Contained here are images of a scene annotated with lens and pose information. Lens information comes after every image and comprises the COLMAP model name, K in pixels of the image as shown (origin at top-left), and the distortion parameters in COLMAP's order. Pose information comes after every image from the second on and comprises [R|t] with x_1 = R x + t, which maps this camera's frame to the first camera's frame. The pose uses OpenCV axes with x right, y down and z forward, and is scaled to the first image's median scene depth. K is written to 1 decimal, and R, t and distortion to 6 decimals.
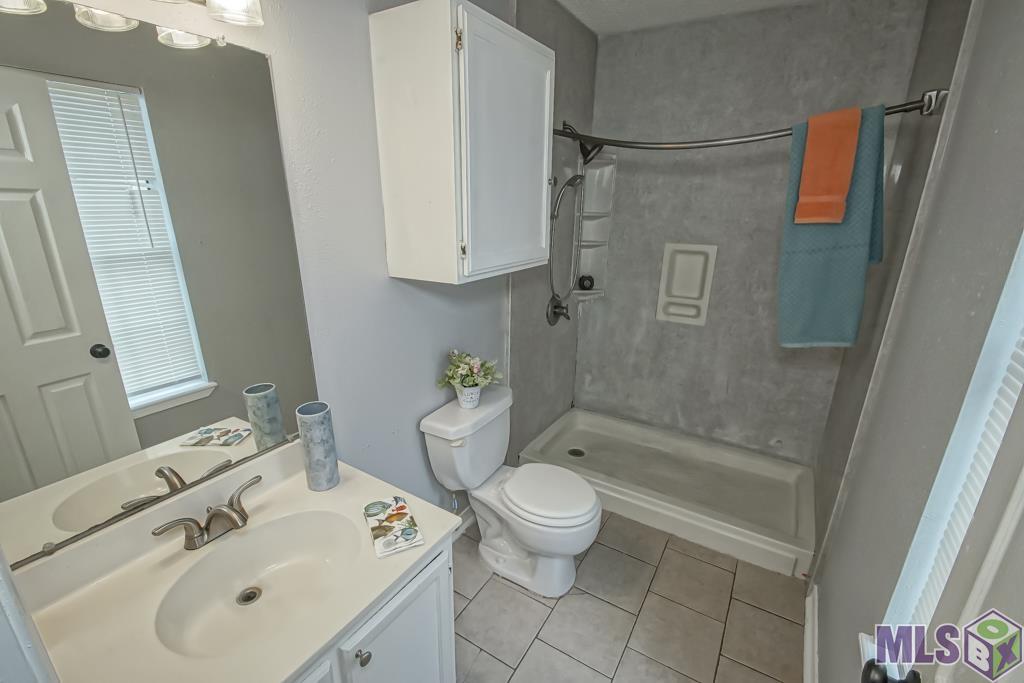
lens RADIAL K [[443.6, 0, 512.0], [0, 443.6, 341.5], [0, 0, 1]] dist [0.001169, 0.000053]
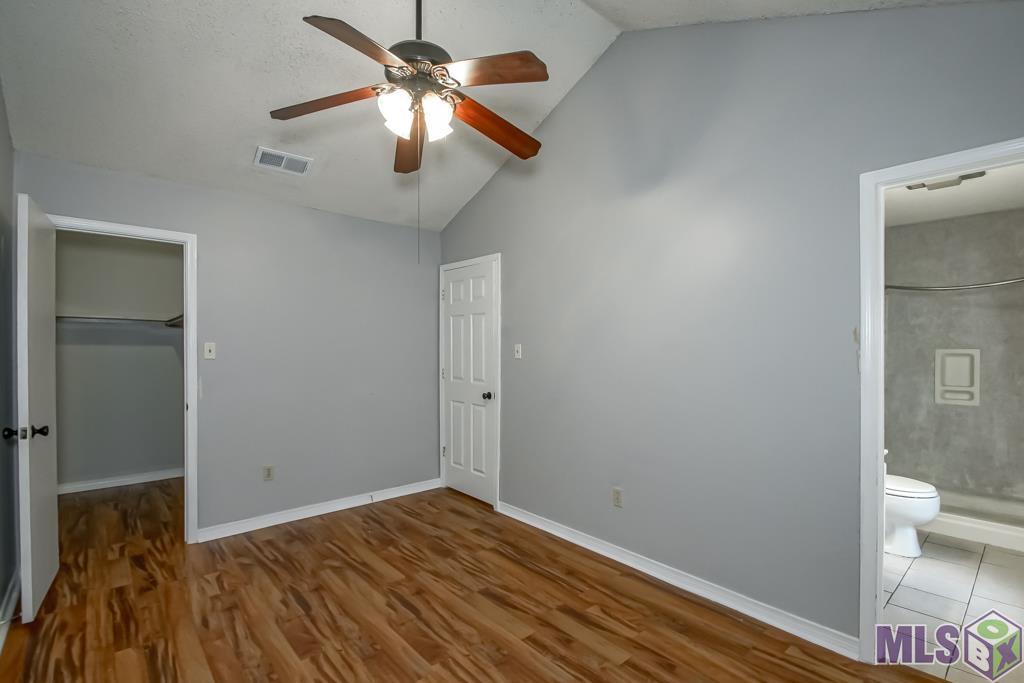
lens RADIAL K [[468.9, 0, 512.0], [0, 468.9, 341.5], [0, 0, 1]] dist [-0.025889, -0.000017]
pose [[0.953716, -0.019661, -0.300065, -0.517736], [-0.074295, 0.951519, -0.298482, 0.300790], [0.291386, 0.306961, 0.906018, -0.765691]]
